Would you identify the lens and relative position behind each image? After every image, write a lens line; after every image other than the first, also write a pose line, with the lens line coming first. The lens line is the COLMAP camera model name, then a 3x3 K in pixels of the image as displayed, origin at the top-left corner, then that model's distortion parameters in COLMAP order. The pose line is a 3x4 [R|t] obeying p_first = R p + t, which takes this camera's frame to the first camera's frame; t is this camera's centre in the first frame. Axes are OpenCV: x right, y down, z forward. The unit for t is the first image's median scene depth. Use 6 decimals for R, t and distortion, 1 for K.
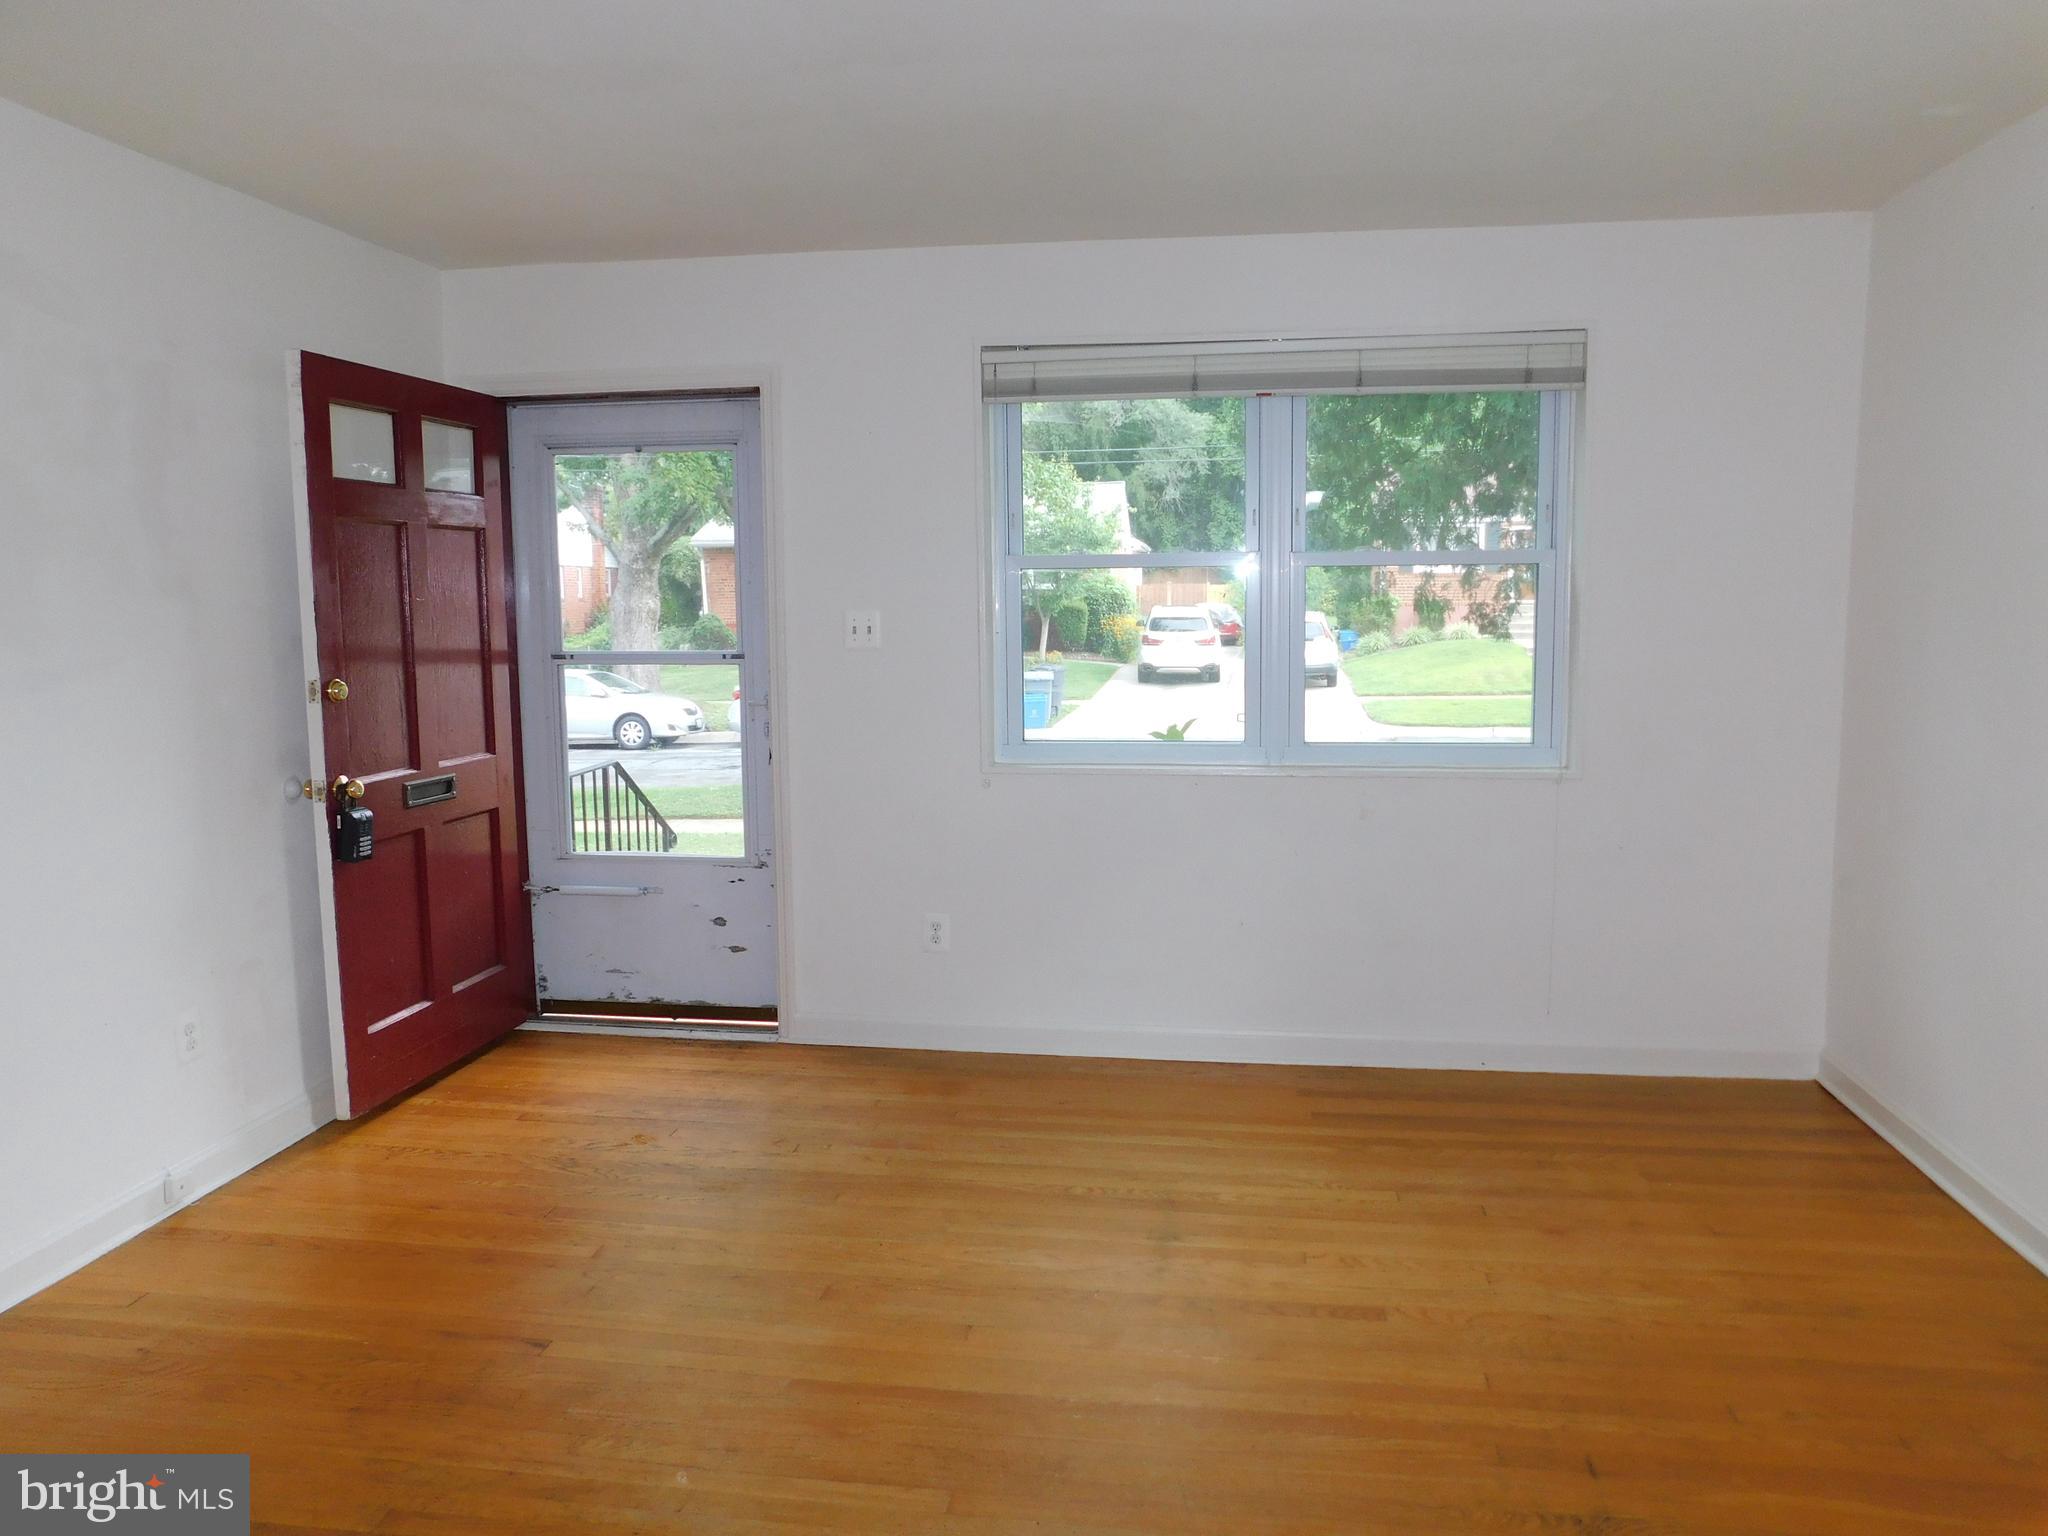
lens RADIAL K [[1429.2, 0, 1031.4], [0, 1429.2, 769.8], [0, 0, 1]] dist [-0.069585, 0.065955]
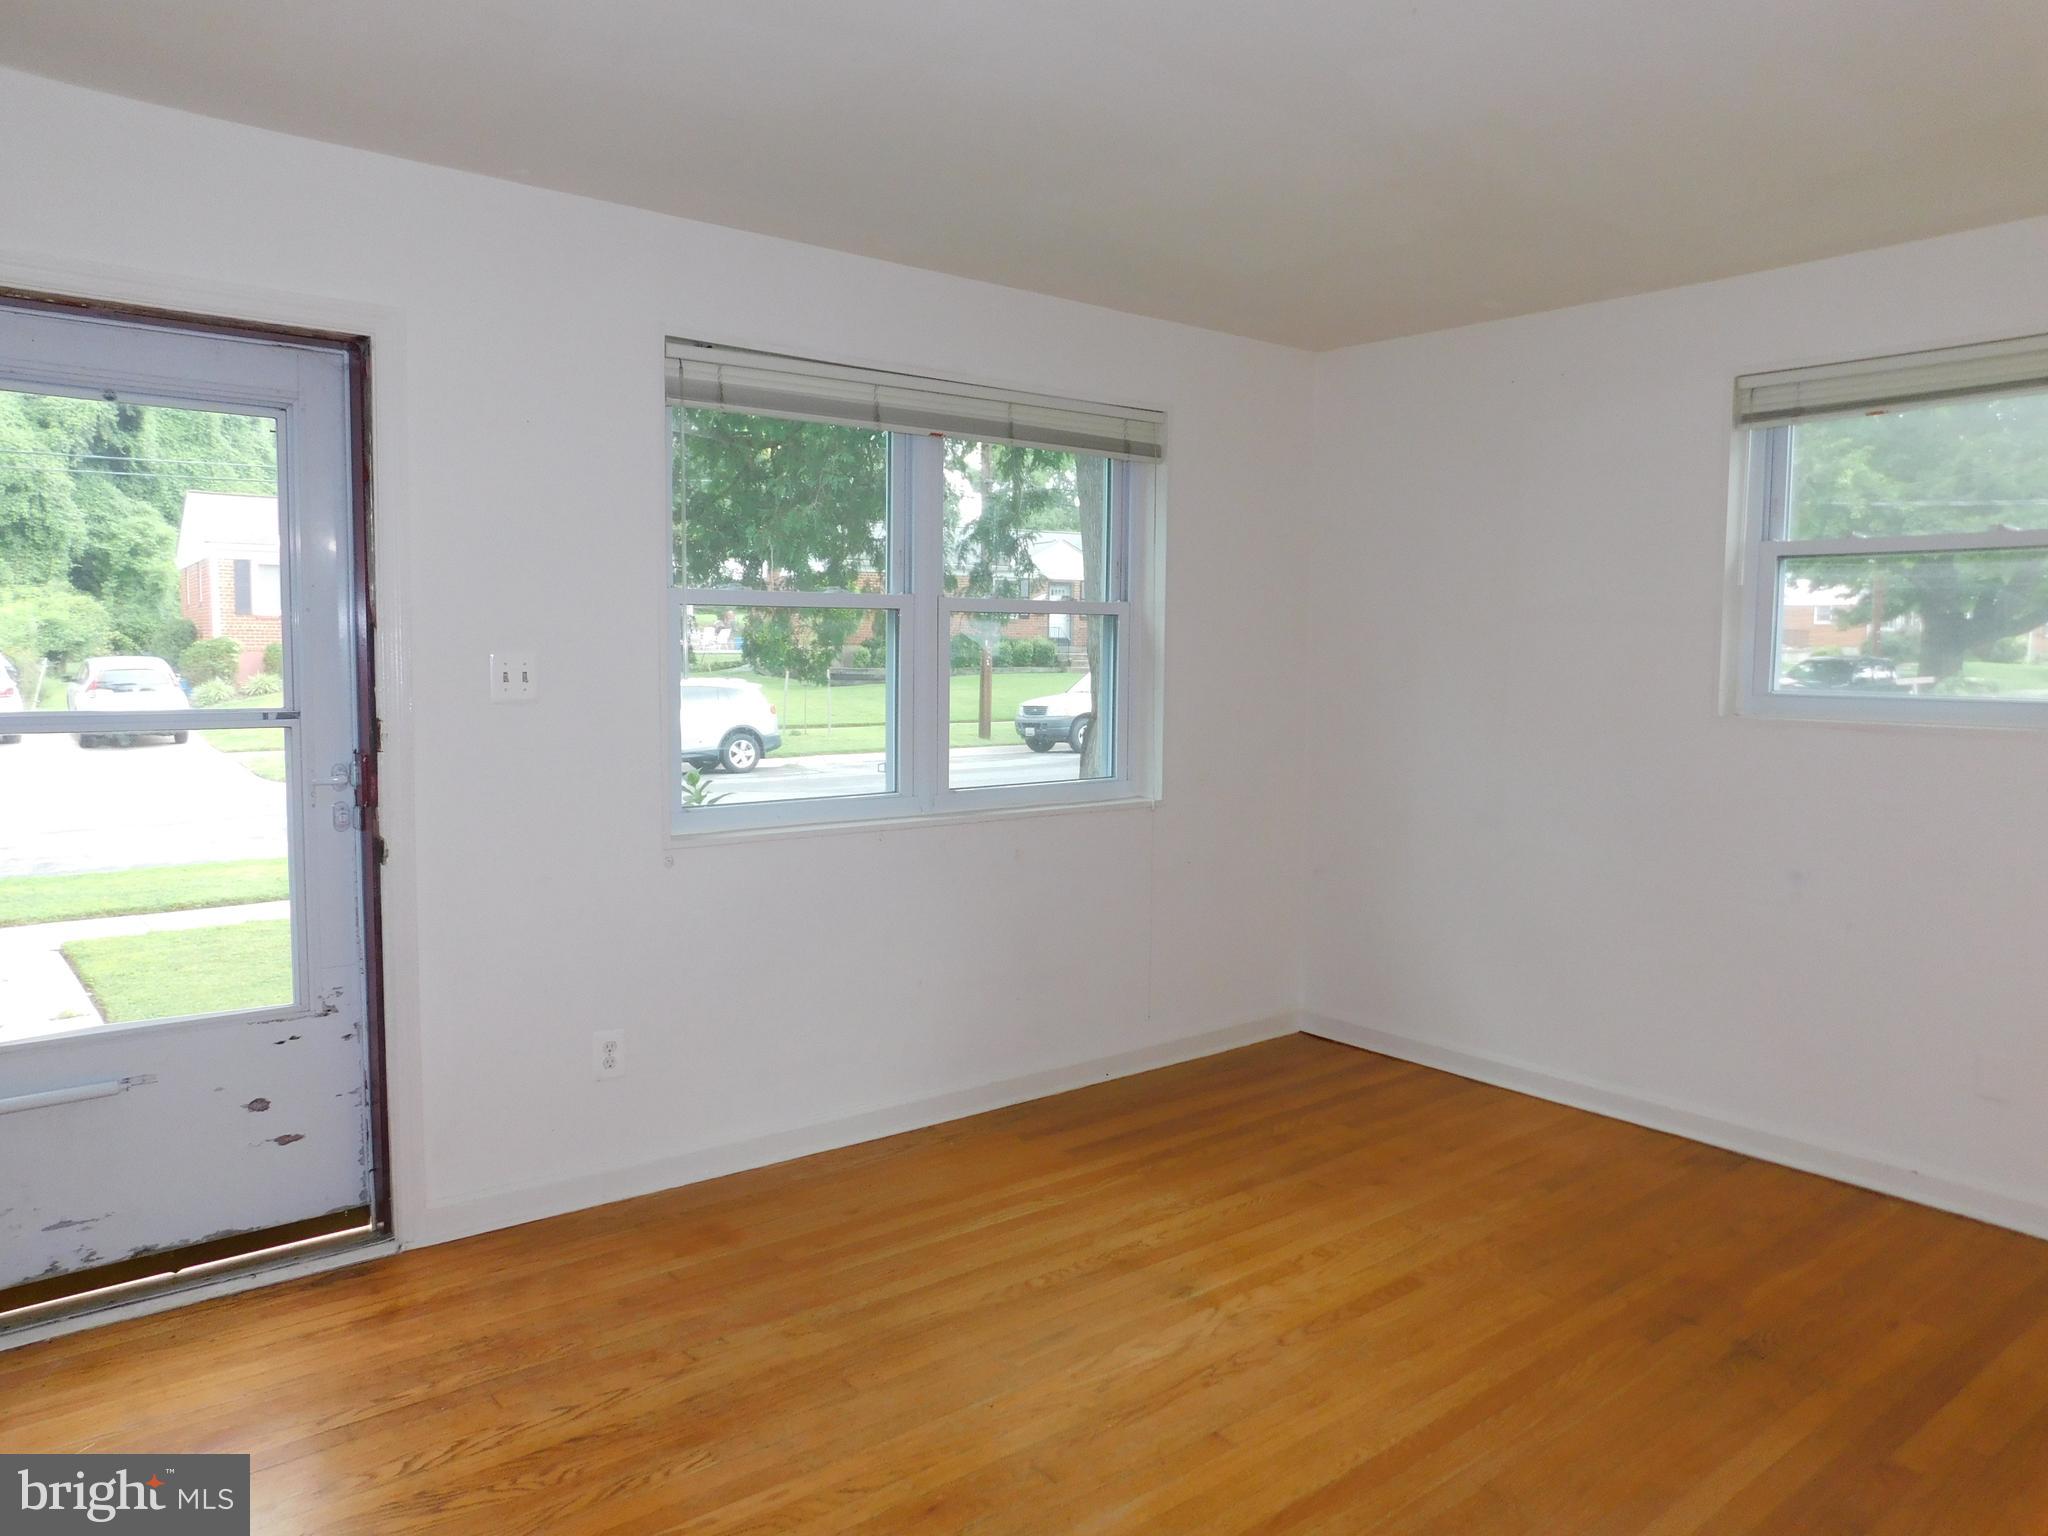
lens RADIAL K [[1429.2, 0, 1031.4], [0, 1429.2, 769.8], [0, 0, 1]] dist [-0.069585, 0.065955]
pose [[0.669311, -0.049315, 0.741344, -0.566577], [0.073471, 0.997297, 0.000009, -0.031895], [-0.739341, 0.054462, 0.671125, 0.328395]]
